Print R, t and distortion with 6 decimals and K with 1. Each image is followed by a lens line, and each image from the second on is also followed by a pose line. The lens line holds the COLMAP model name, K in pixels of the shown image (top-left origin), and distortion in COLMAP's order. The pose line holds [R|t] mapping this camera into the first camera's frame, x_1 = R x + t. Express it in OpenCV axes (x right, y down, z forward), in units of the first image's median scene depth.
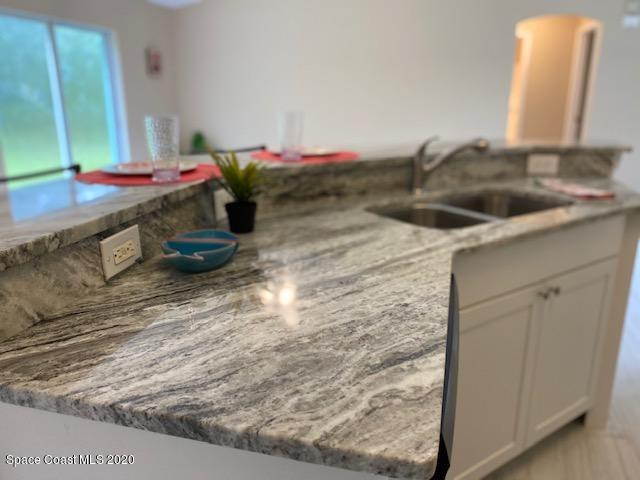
lens RADIAL K [[495.1, 0, 323.5], [0, 495.1, 234.6], [0, 0, 1]] dist [0.077719, -0.151678]
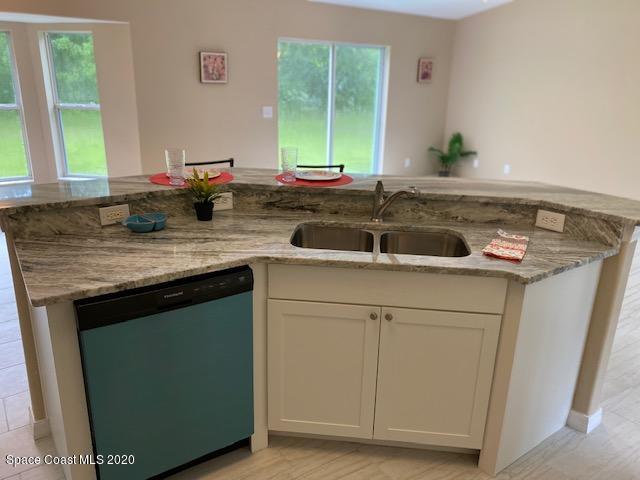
lens RADIAL K [[495.1, 0, 323.5], [0, 495.1, 234.6], [0, 0, 1]] dist [0.077719, -0.151678]
pose [[0.758828, 0.216700, -0.614183, 1.331178], [-0.198248, 0.975128, 0.099114, -0.226167], [0.620385, 0.046550, 0.782915, -0.106573]]
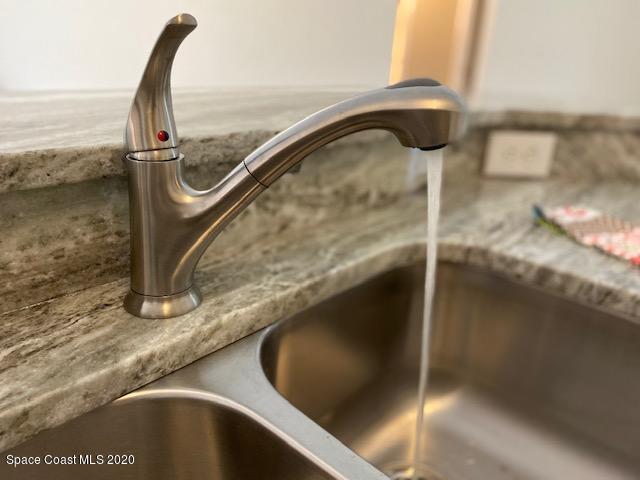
lens RADIAL K [[495.1, 0, 323.5], [0, 495.1, 234.6], [0, 0, 1]] dist [0.077719, -0.151678]
pose [[0.971445, -0.029121, 0.235473, 0.321578], [0.005472, 0.994925, 0.100468, -0.215317], [-0.237204, -0.096311, 0.966674, 1.155077]]
